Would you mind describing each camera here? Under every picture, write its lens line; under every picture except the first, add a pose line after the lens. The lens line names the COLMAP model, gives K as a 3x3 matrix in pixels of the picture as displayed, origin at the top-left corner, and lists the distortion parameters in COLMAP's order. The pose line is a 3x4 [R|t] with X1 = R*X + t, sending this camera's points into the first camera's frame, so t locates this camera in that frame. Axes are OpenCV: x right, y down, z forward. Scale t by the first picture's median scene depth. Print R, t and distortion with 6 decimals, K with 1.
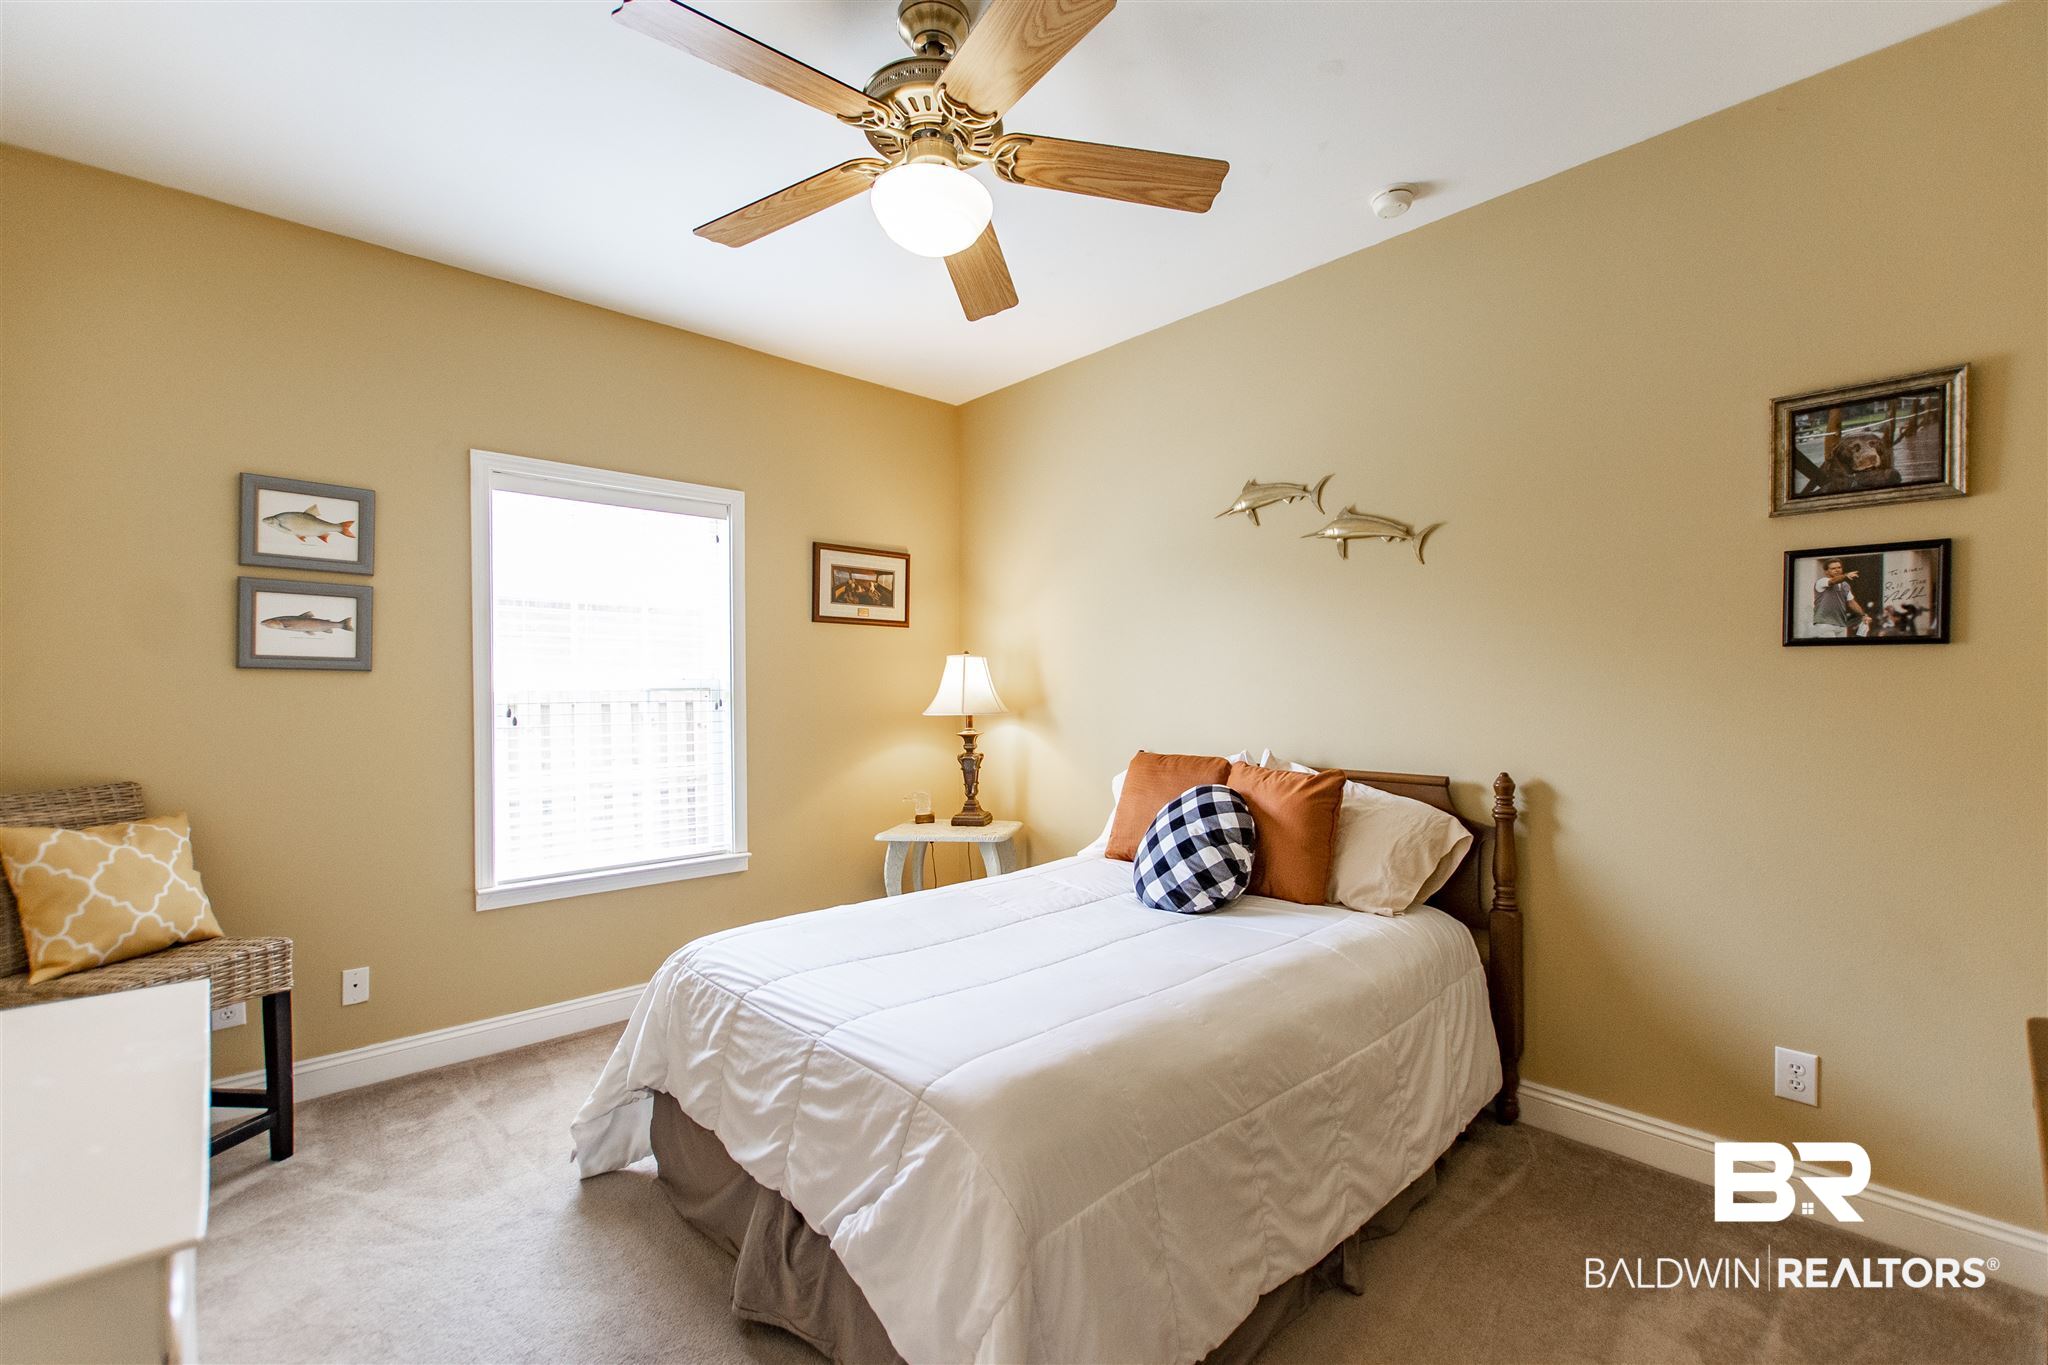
lens RADIAL K [[884.7, 0, 1035.4], [0, 884.7, 693.1], [0, 0, 1]] dist [0.009414, -0.004170]
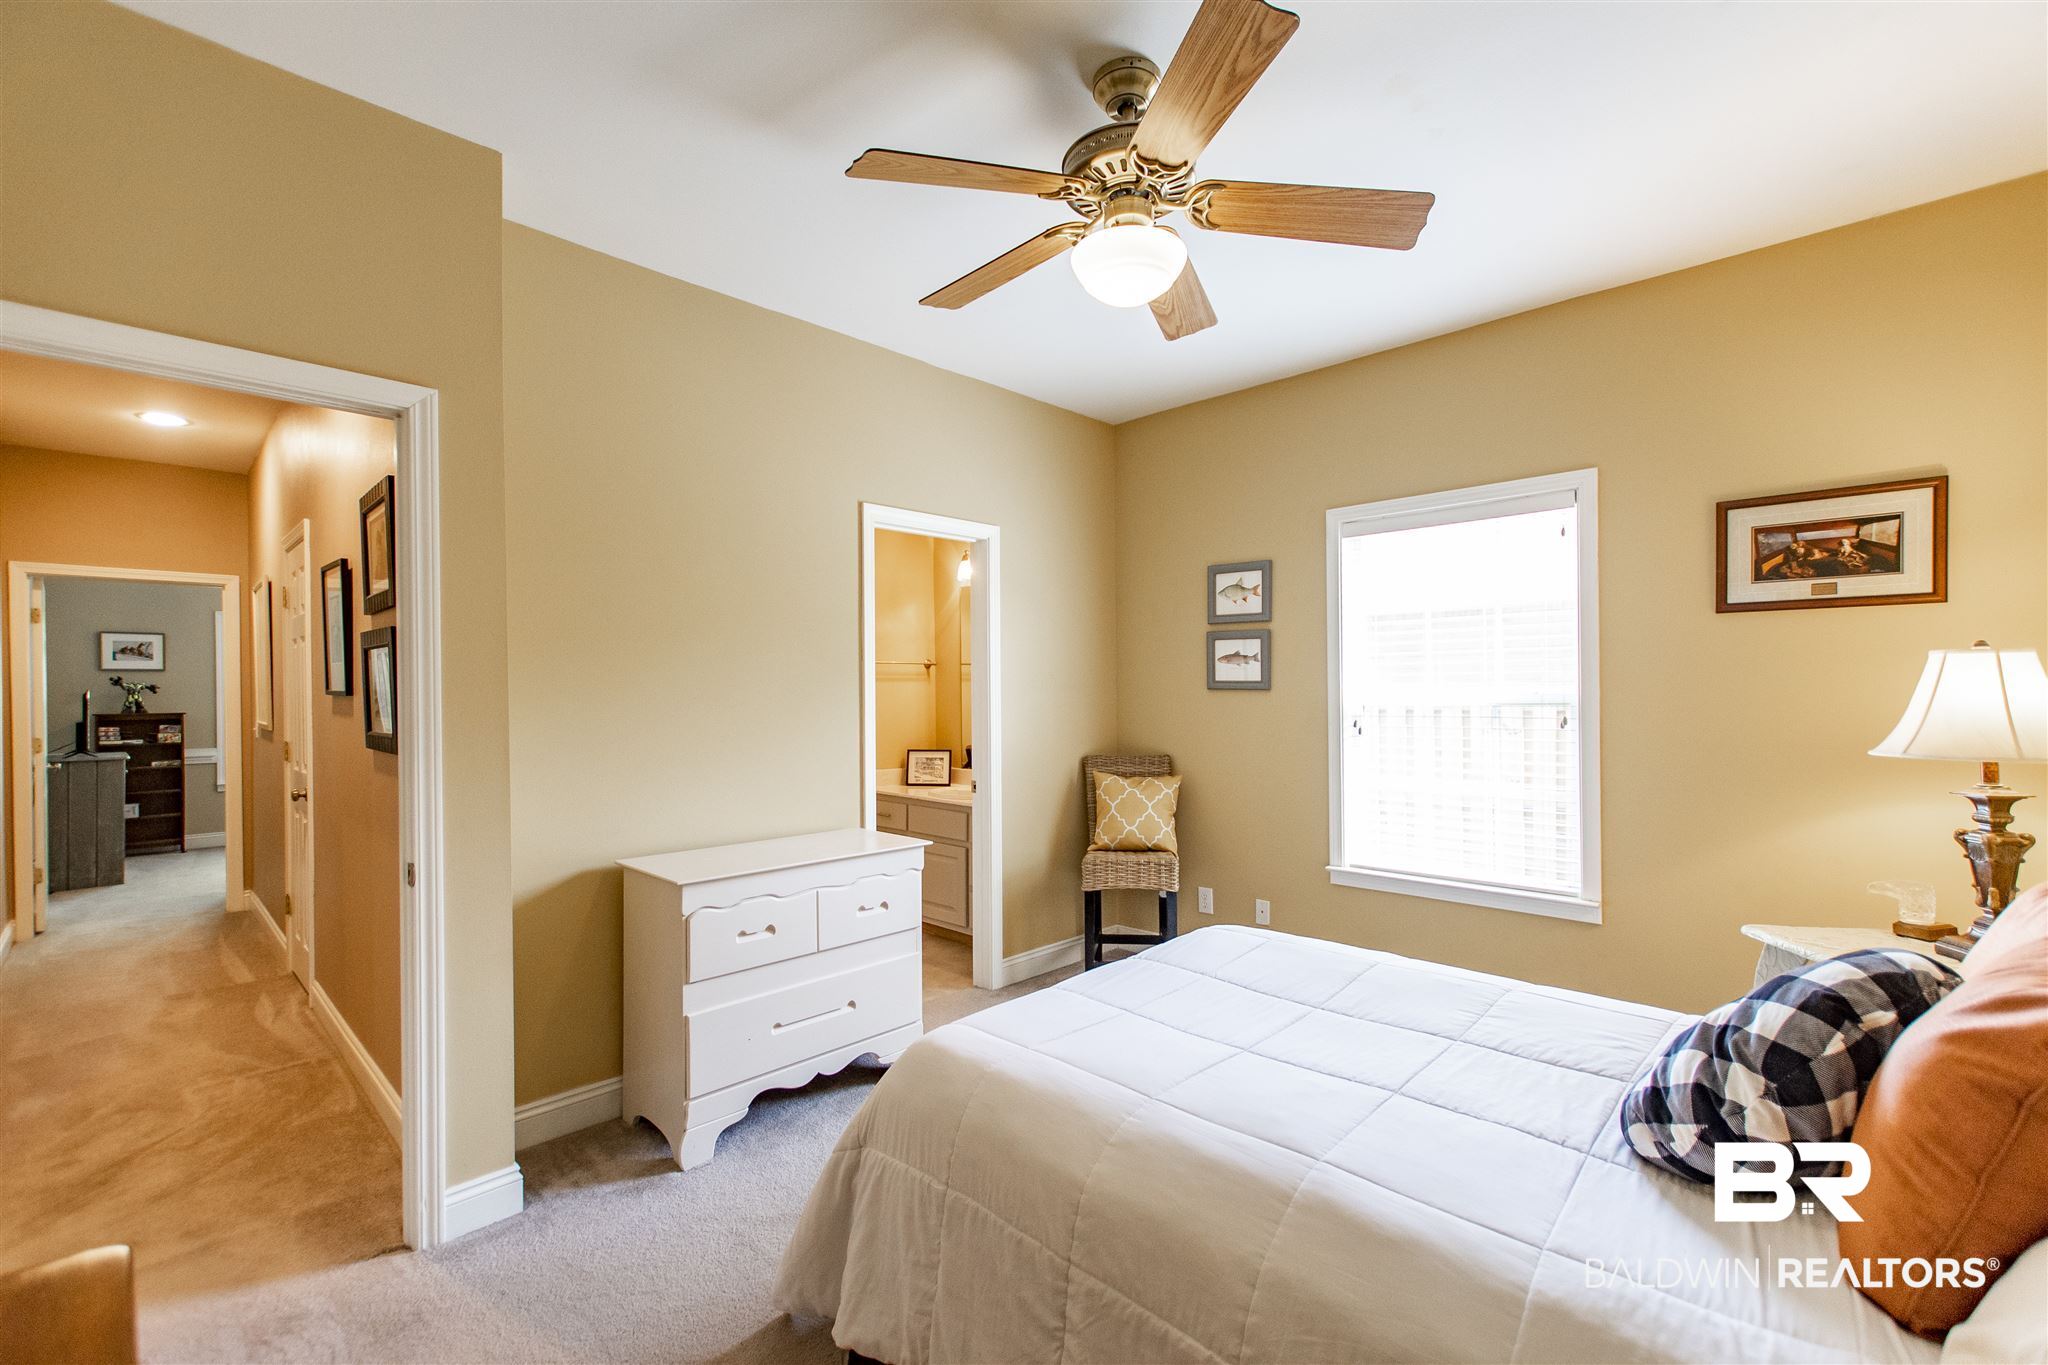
lens RADIAL K [[884.7, 0, 1028.8], [0, 884.7, 688.4], [0, 0, 1]] dist [0.009414, -0.004170]
pose [[0.047877, -0.002660, -0.998850, 0.563621], [-0.000360, 0.999996, -0.002680, -0.021139], [0.998853, 0.000488, 0.047876, 0.506263]]
